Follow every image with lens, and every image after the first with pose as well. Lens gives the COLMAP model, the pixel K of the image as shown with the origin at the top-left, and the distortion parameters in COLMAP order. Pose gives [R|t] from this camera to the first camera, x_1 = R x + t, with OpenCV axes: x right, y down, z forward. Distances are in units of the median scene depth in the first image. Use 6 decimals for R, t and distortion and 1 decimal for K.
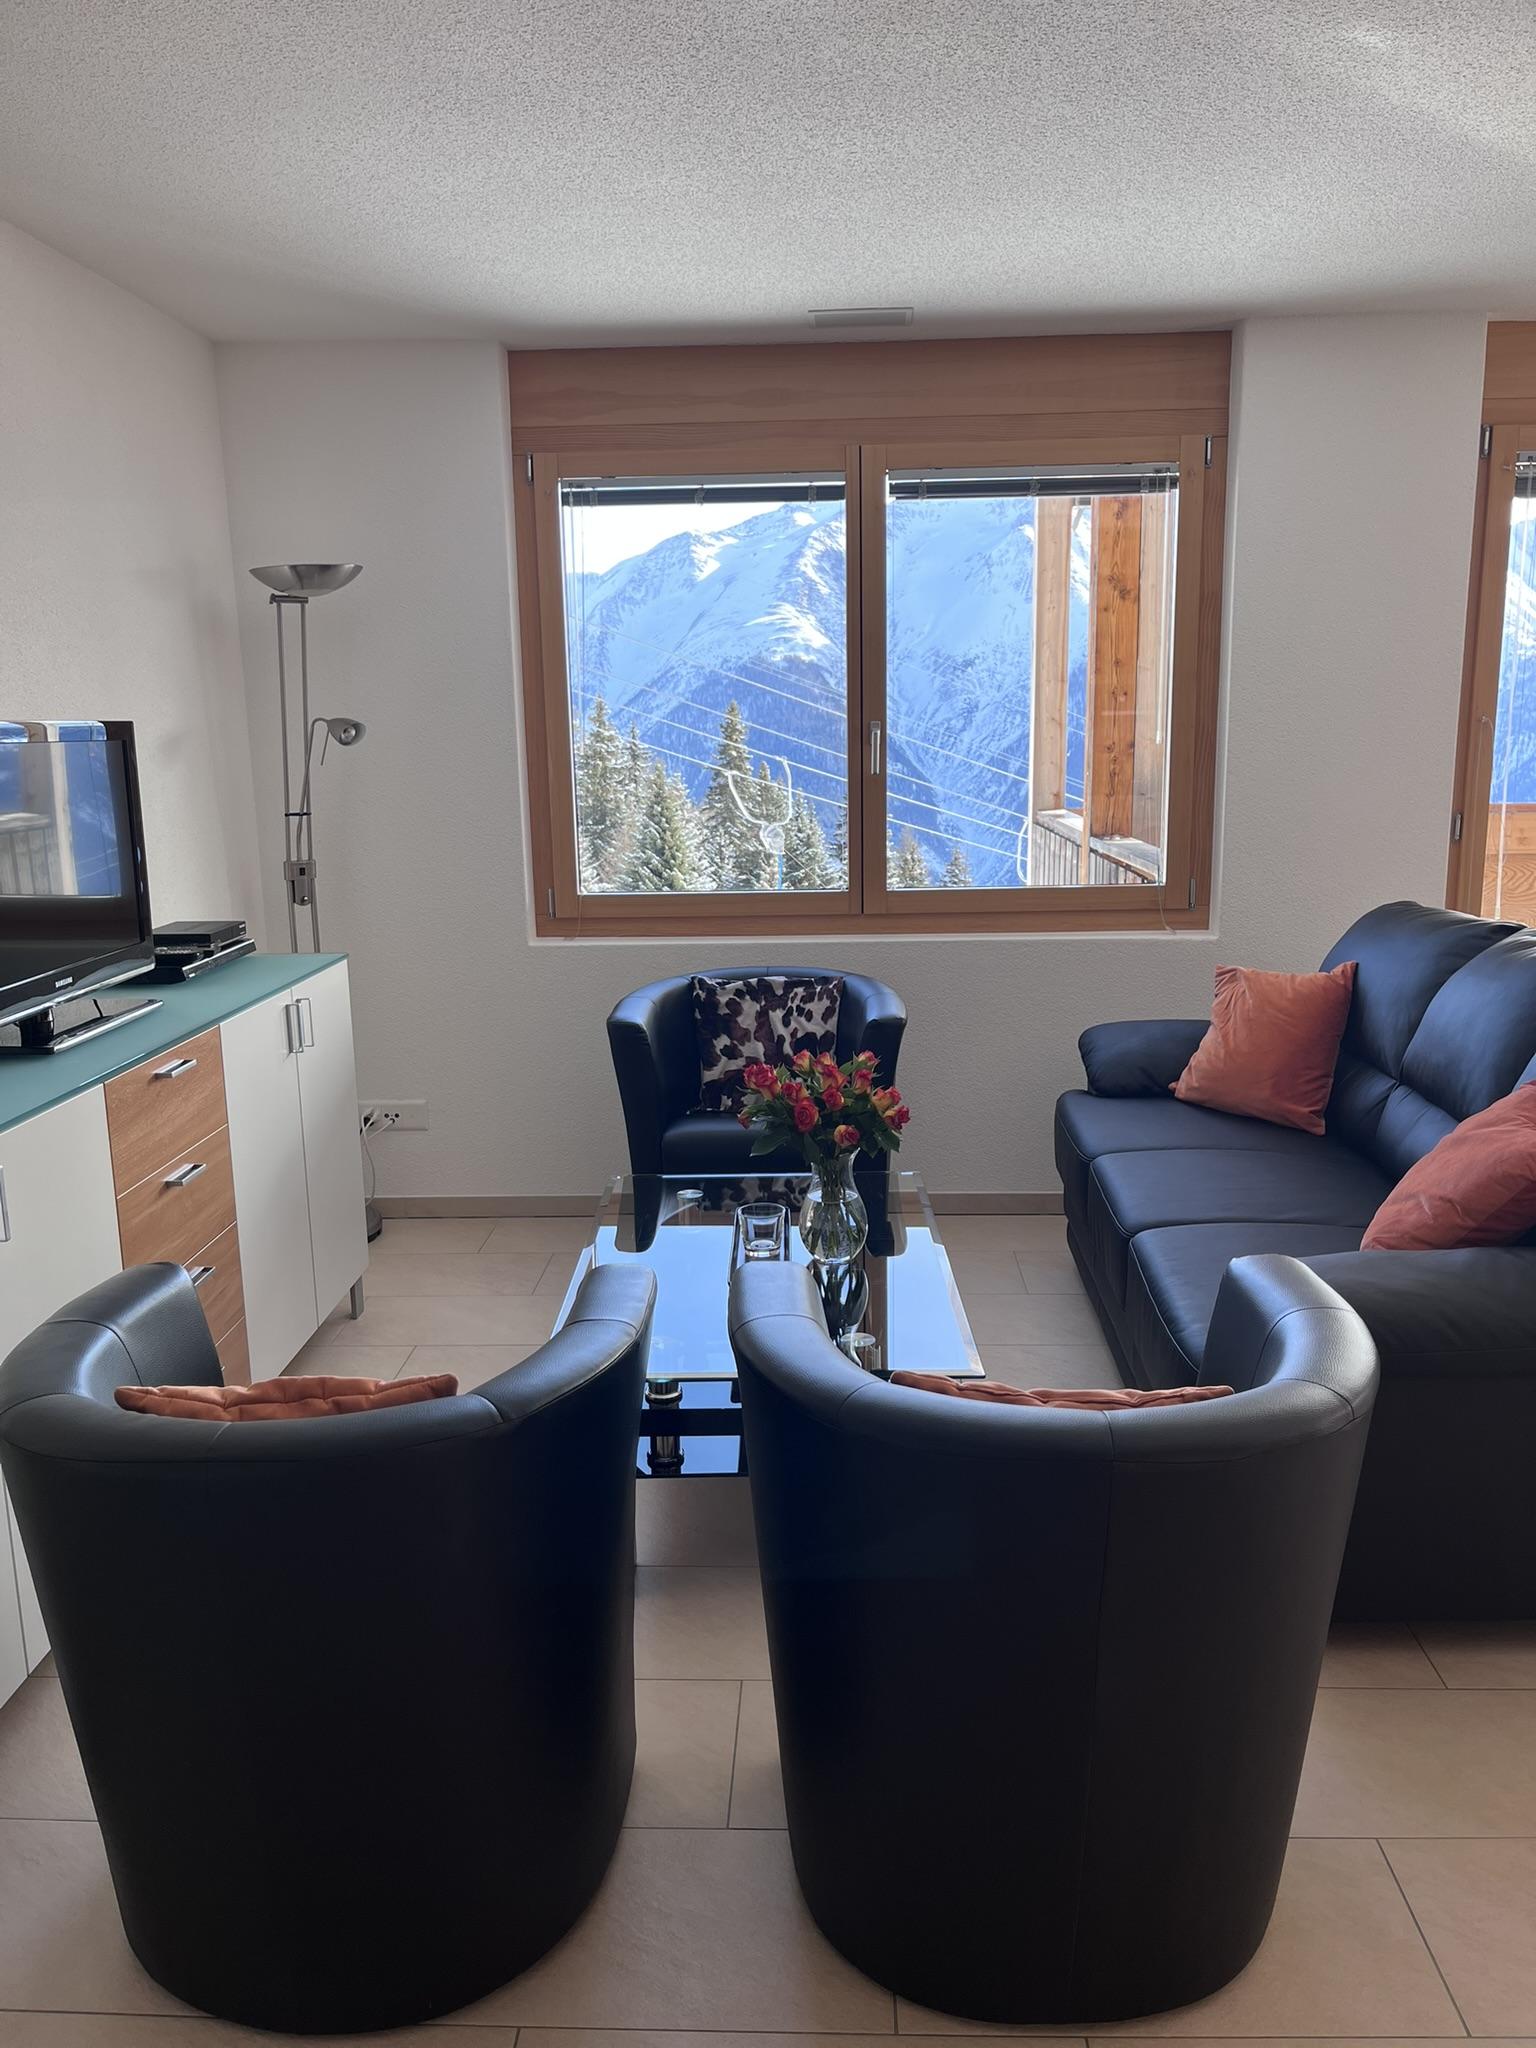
lens RADIAL K [[1553.6, 0, 760.9], [0, 1553.6, 1042.9], [0, 0, 1]] dist [0.027838, -0.018631]
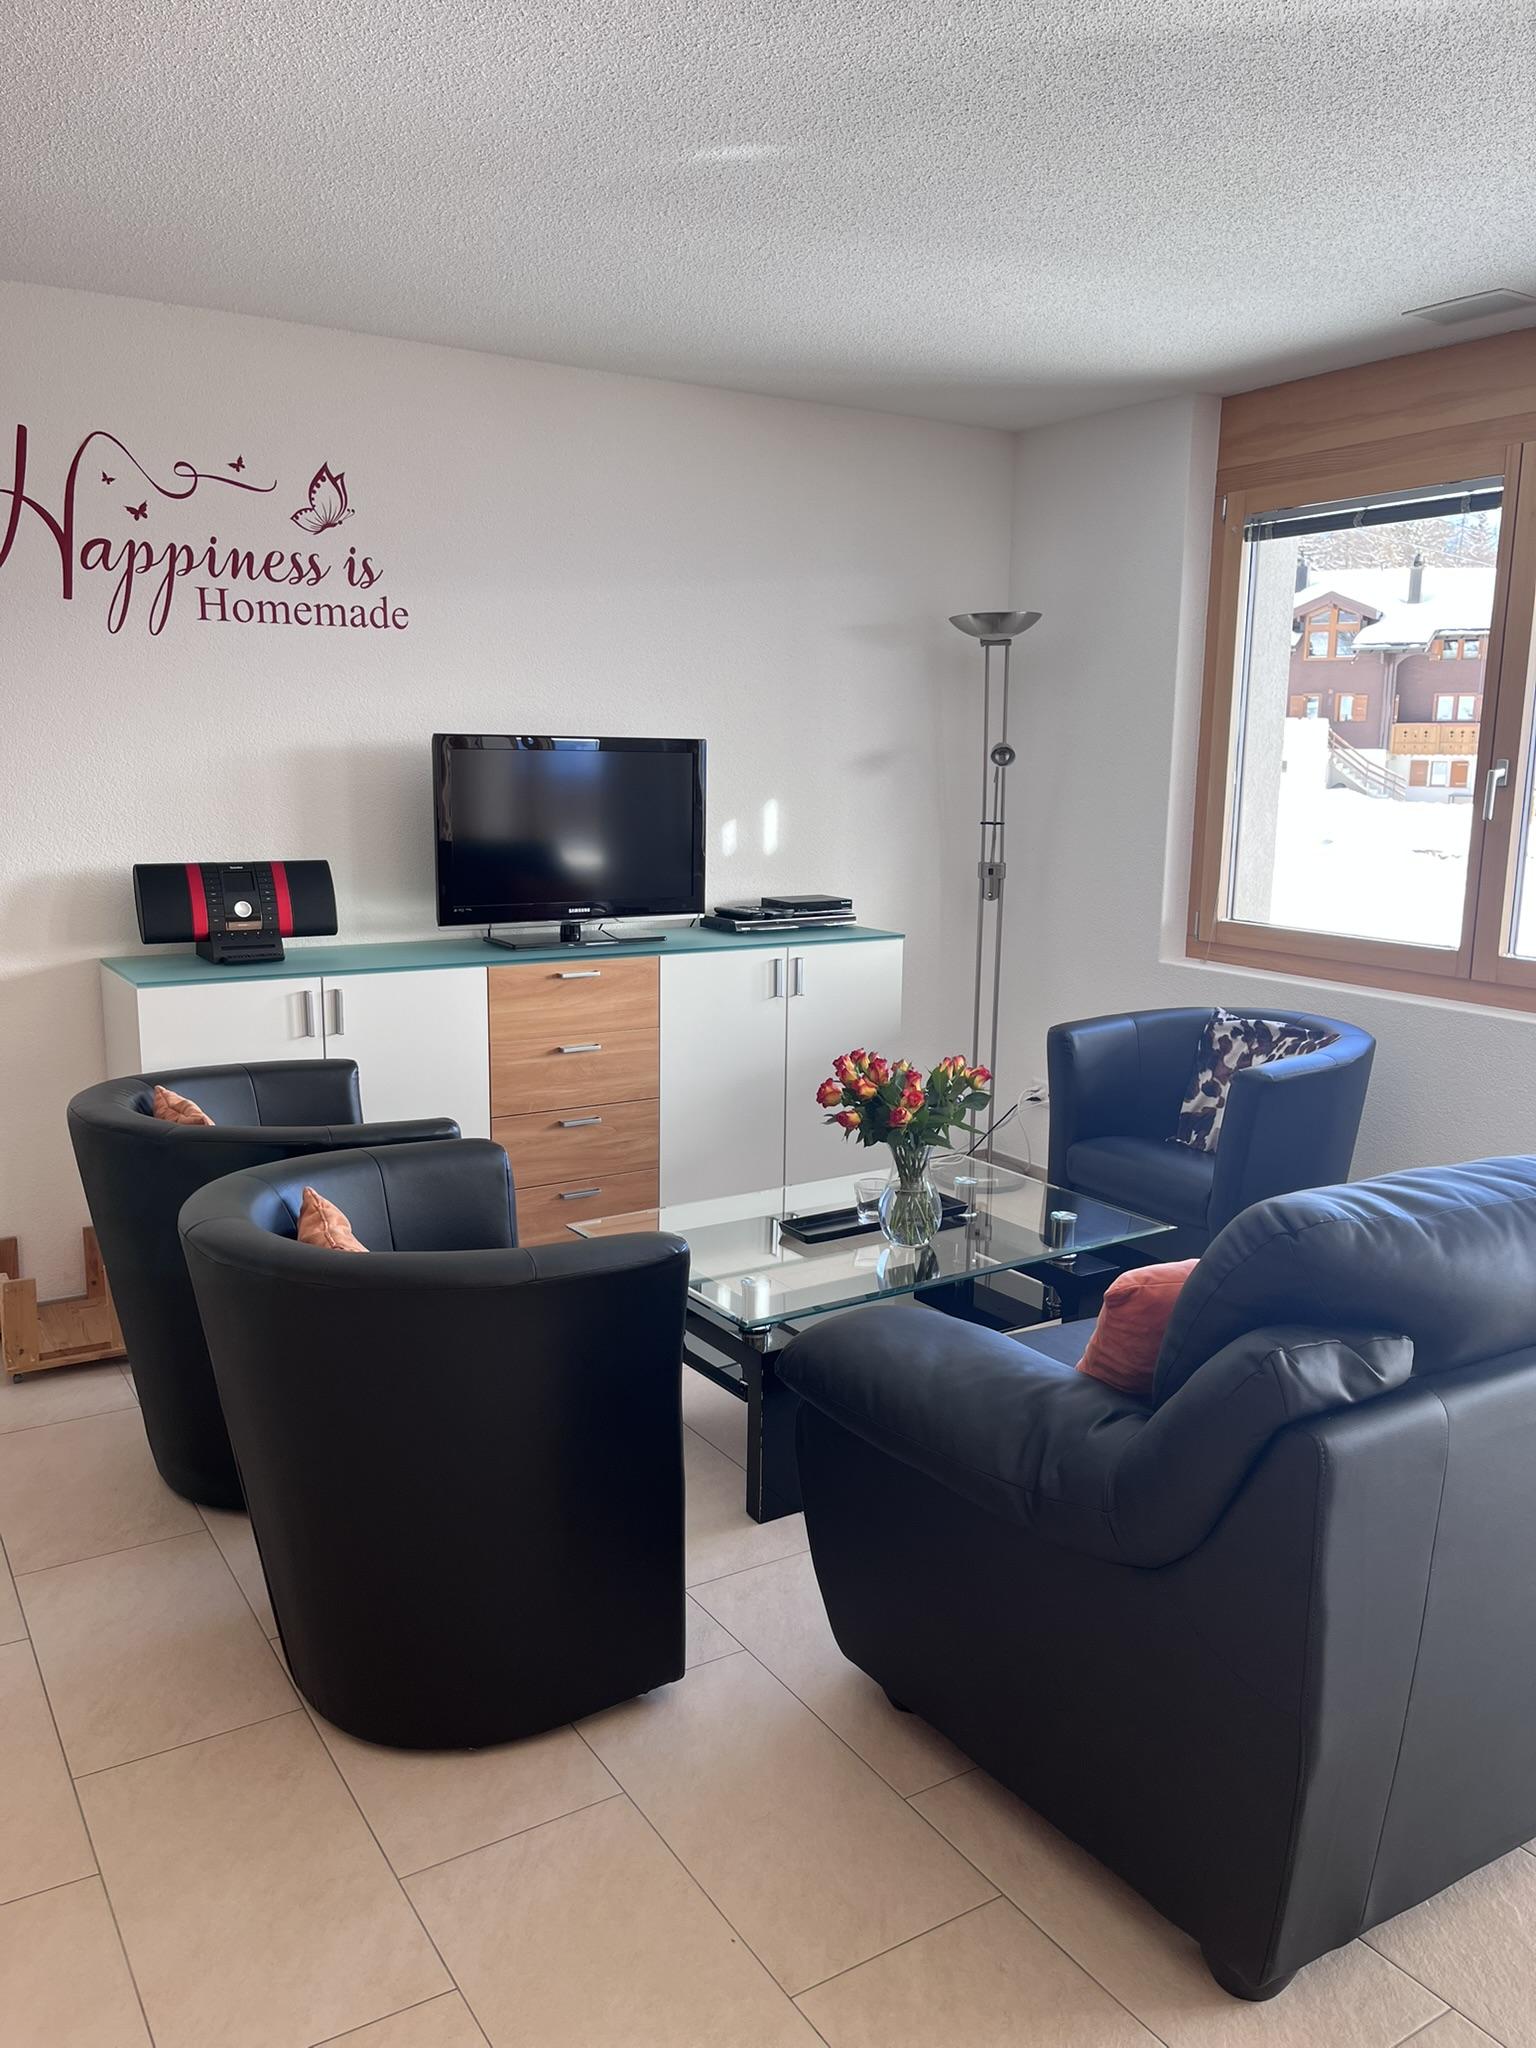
lens RADIAL K [[1553.6, 0, 766.6], [0, 1553.6, 1022.3], [0, 0, 1]] dist [0.027838, -0.018631]
pose [[0.575600, 0.166308, -0.800641, 0.596581], [-0.191793, 0.979246, 0.065523, -0.045426], [0.794922, 0.115843, 0.595550, 0.190088]]
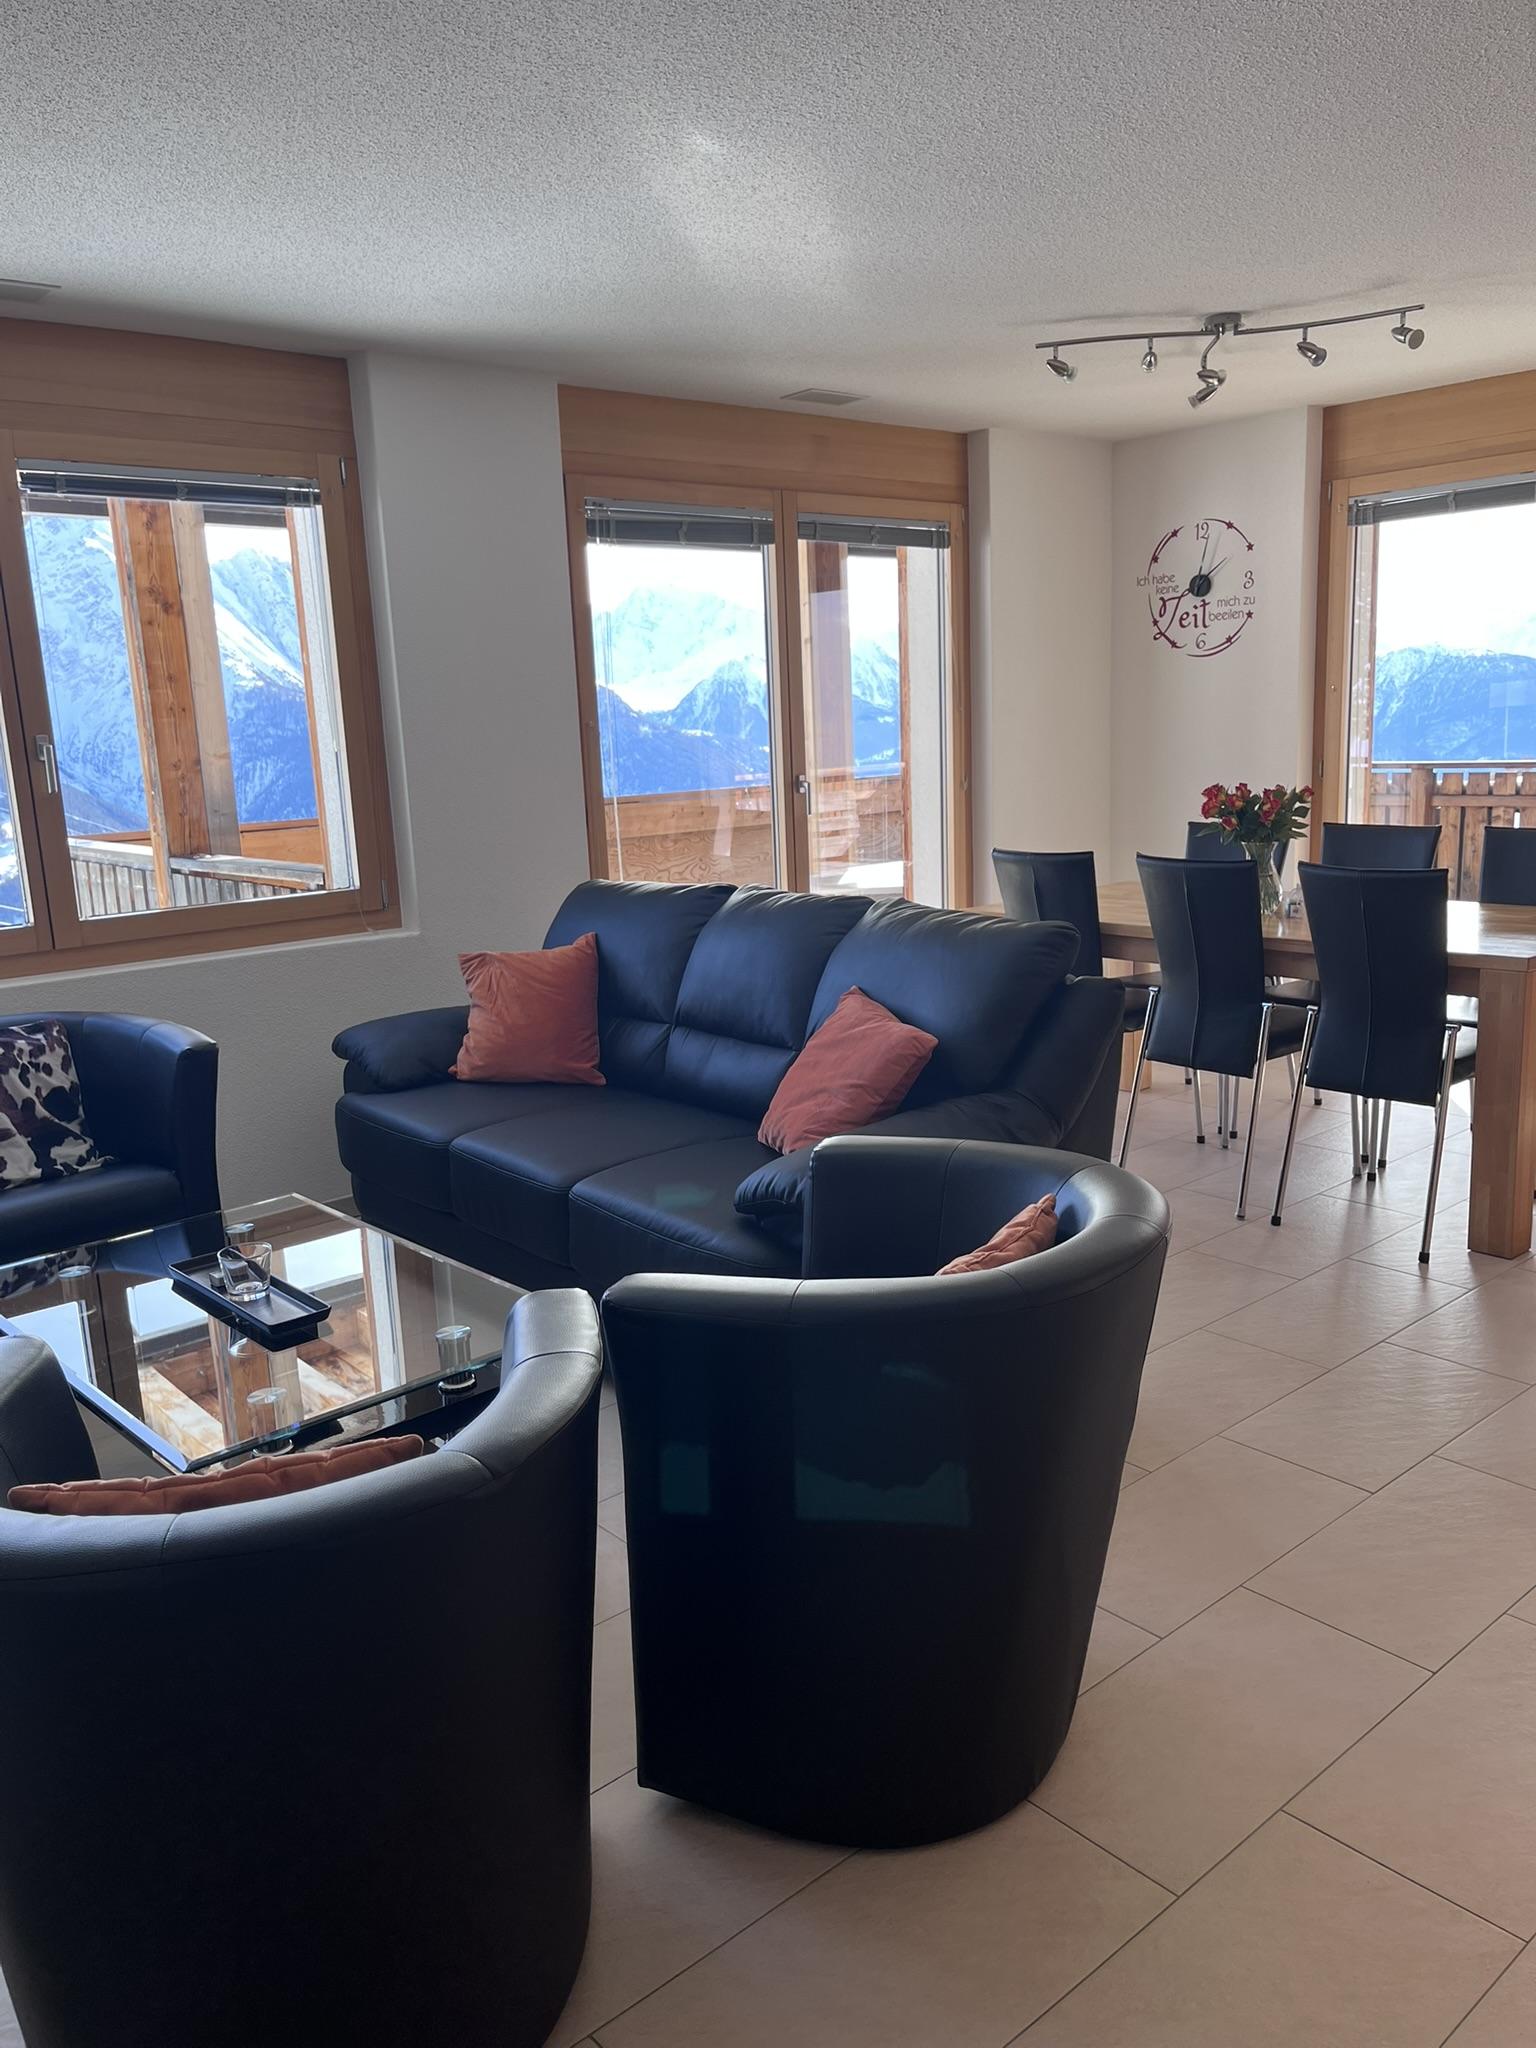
lens RADIAL K [[1553.6, 0, 785.3], [0, 1553.6, 1032.6], [0, 0, 1]] dist [0.027838, -0.018631]
pose [[0.712013, -0.155195, 0.684801, -0.268430], [0.172386, 0.984056, 0.043779, -0.004405], [-0.680677, 0.086879, 0.727414, 0.069551]]
